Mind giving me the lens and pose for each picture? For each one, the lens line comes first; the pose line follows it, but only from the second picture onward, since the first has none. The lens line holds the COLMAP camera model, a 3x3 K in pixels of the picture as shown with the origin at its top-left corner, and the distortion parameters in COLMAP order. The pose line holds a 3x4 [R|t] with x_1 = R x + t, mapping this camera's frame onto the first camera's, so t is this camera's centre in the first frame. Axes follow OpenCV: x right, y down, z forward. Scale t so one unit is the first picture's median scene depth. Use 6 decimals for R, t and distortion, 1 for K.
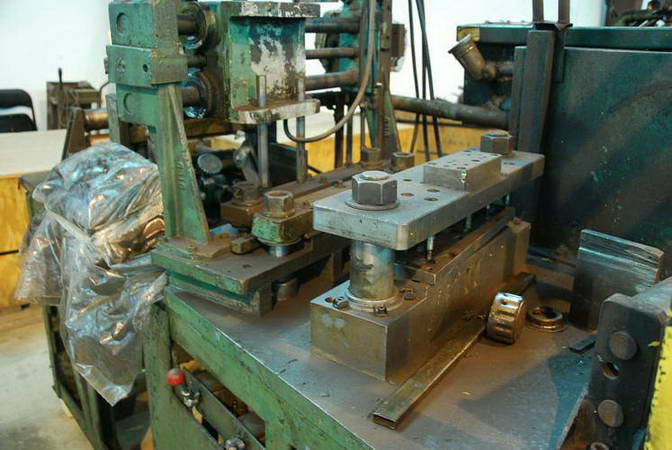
lens RADIAL K [[647.7, 0, 336.0], [0, 647.7, 225.0], [0, 0, 1]] dist [0.071456, -0.000416]
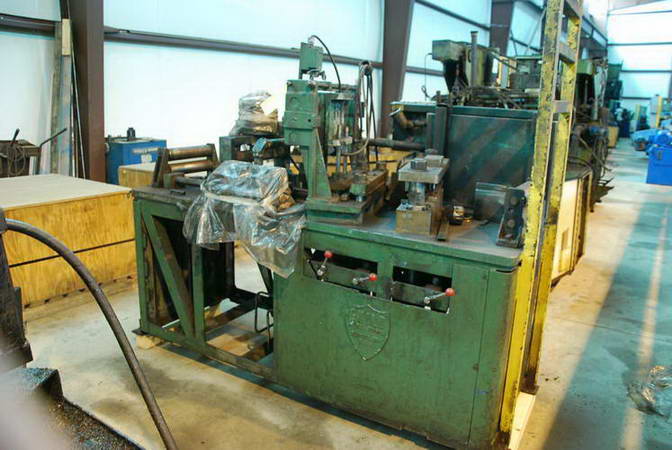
lens RADIAL K [[566.1, 0, 336.0], [0, 566.1, 225.0], [0, 0, 1]] dist [-0.001840, 0.000599]
pose [[0.941610, -0.059176, 0.331464, -0.756875], [0.082966, 0.994859, -0.058076, 0.216673], [-0.326323, 0.082185, 0.941679, -0.772719]]
